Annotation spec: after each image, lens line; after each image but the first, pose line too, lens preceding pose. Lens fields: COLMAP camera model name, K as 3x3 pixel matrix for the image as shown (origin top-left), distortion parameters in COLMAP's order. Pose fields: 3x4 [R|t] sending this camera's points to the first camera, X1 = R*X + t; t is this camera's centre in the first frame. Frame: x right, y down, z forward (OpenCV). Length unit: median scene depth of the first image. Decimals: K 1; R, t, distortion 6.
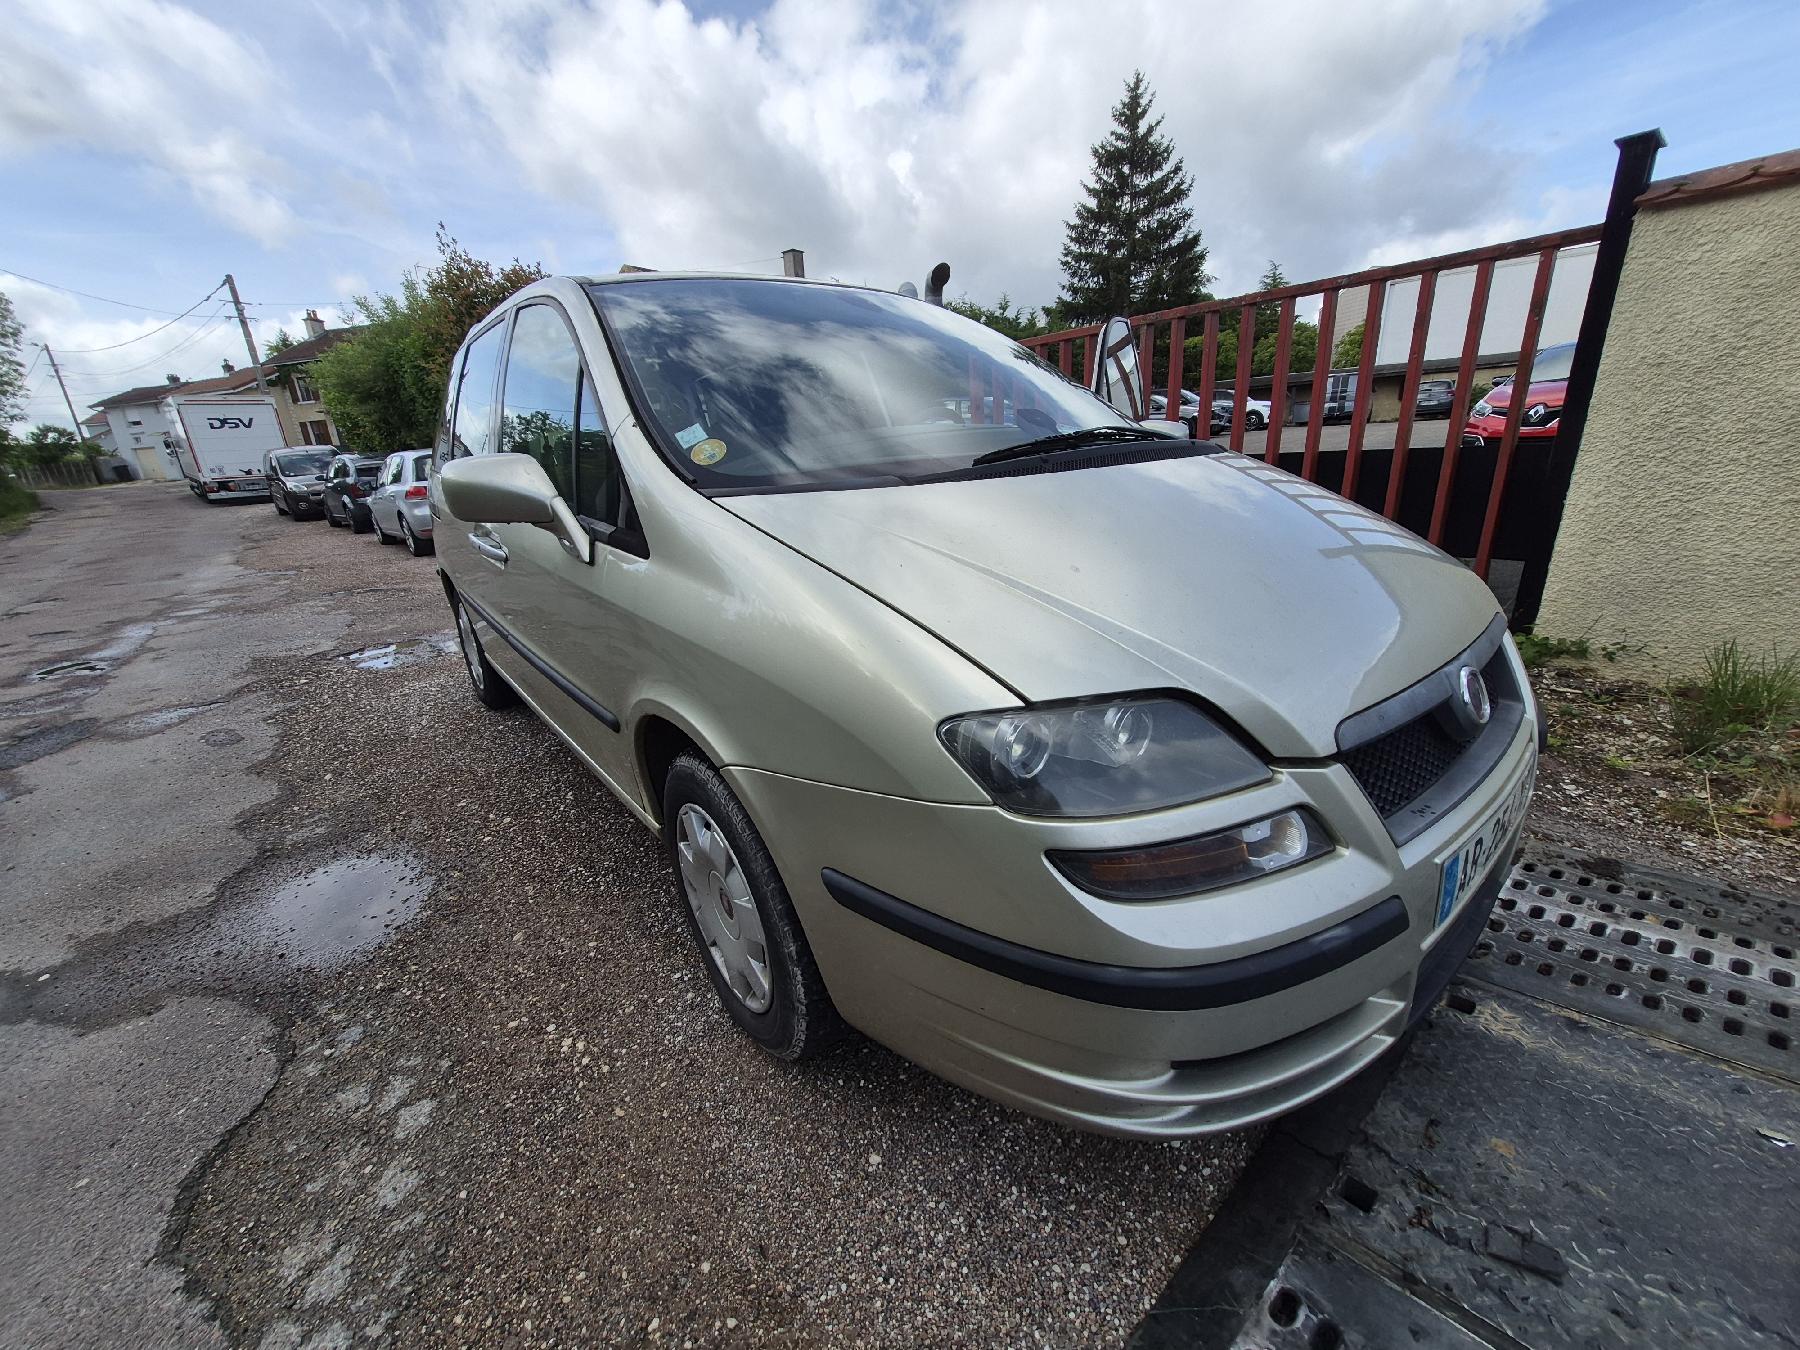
lens RADIAL K [[703.8, 0, 904.2], [0, 703.8, 704.9], [0, 0, 1]] dist [0.005199, -0.001953]
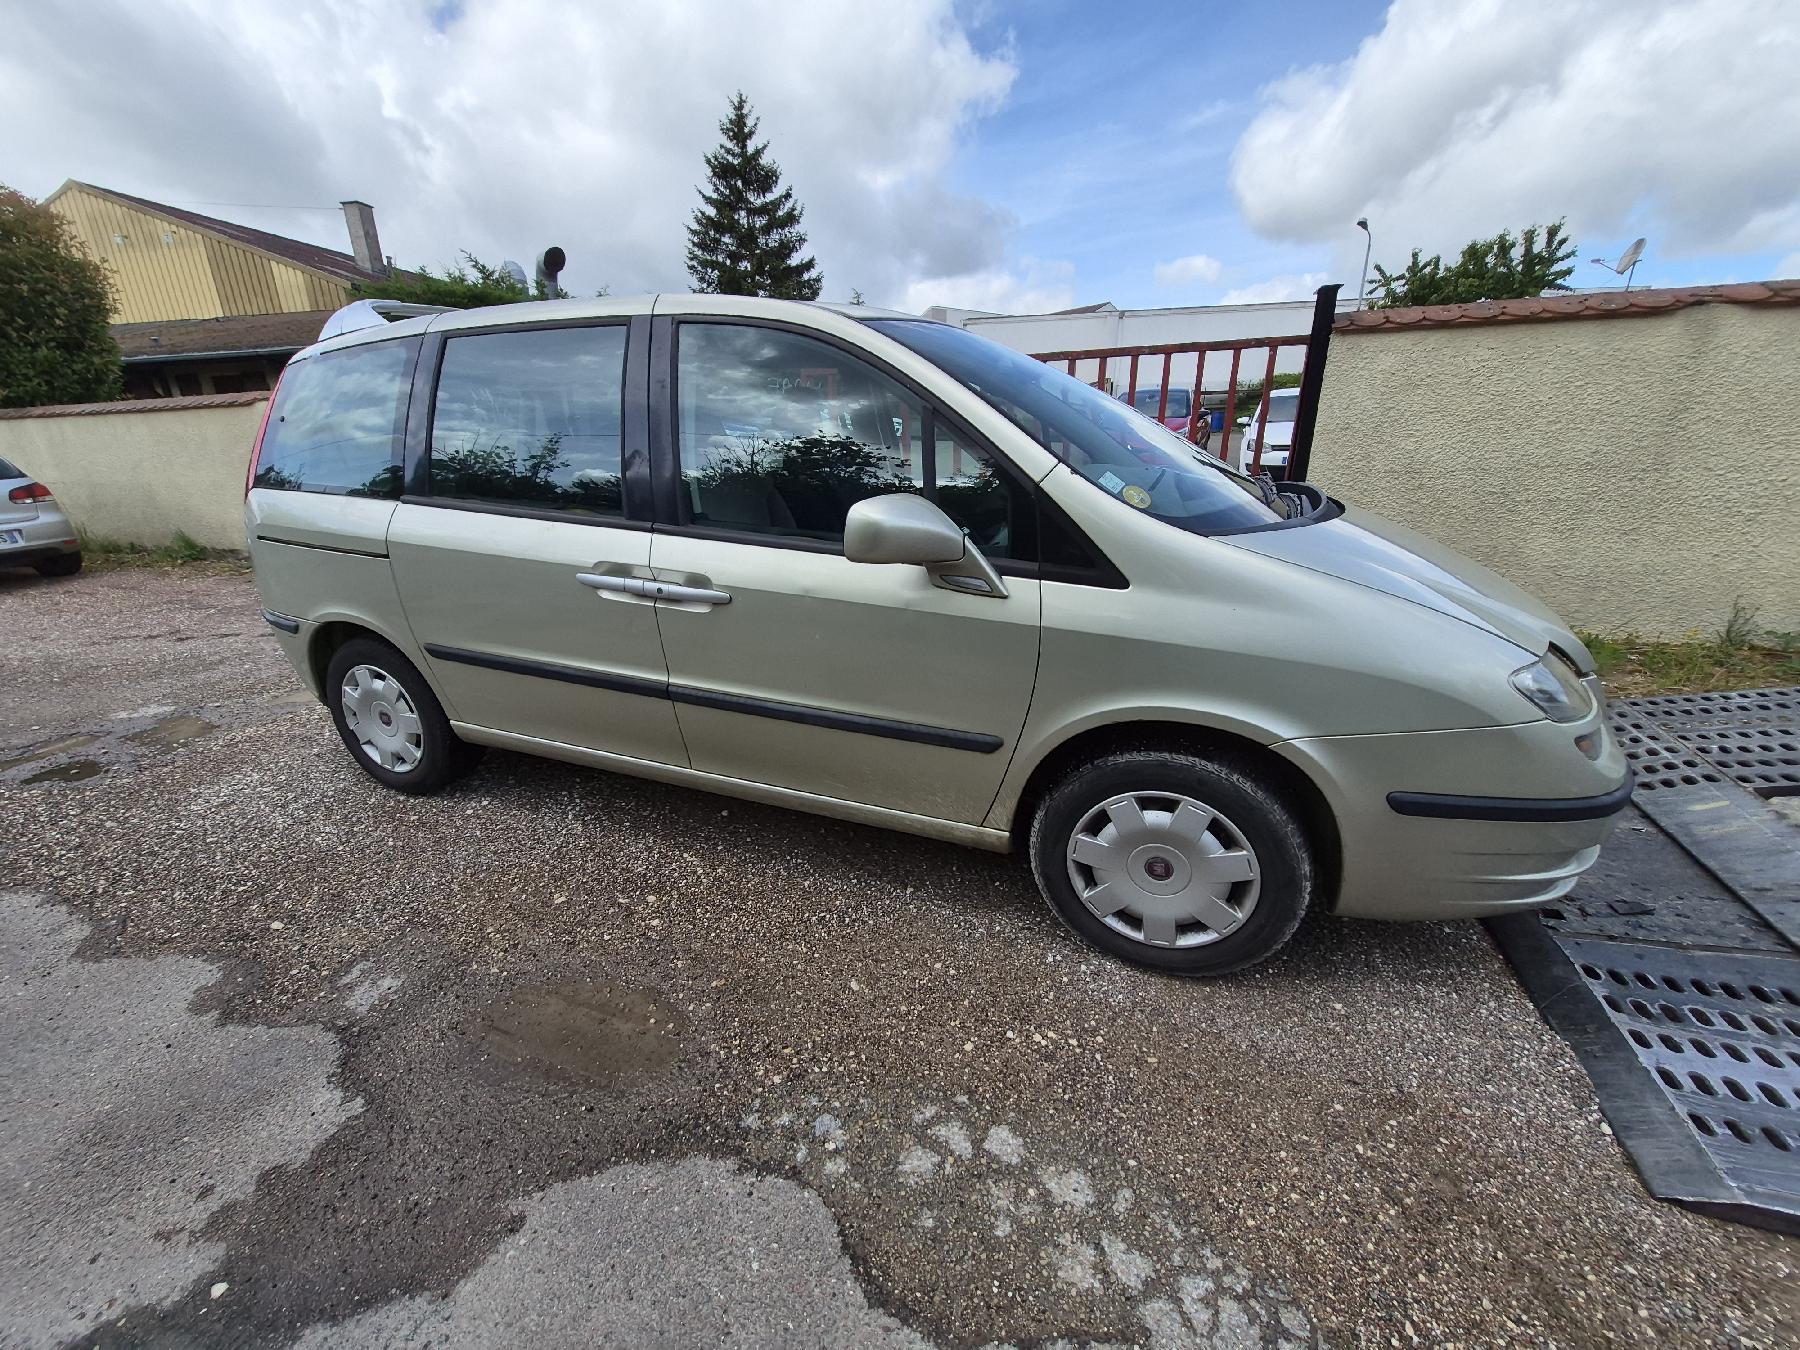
lens RADIAL K [[703.8, 0, 904.3], [0, 703.8, 709.1], [0, 0, 1]] dist [0.005199, -0.001953]
pose [[0.870775, -0.146943, 0.469211, -0.786430], [0.146925, 0.988460, 0.036890, -0.065183], [-0.469217, 0.036816, 0.882315, 0.090850]]
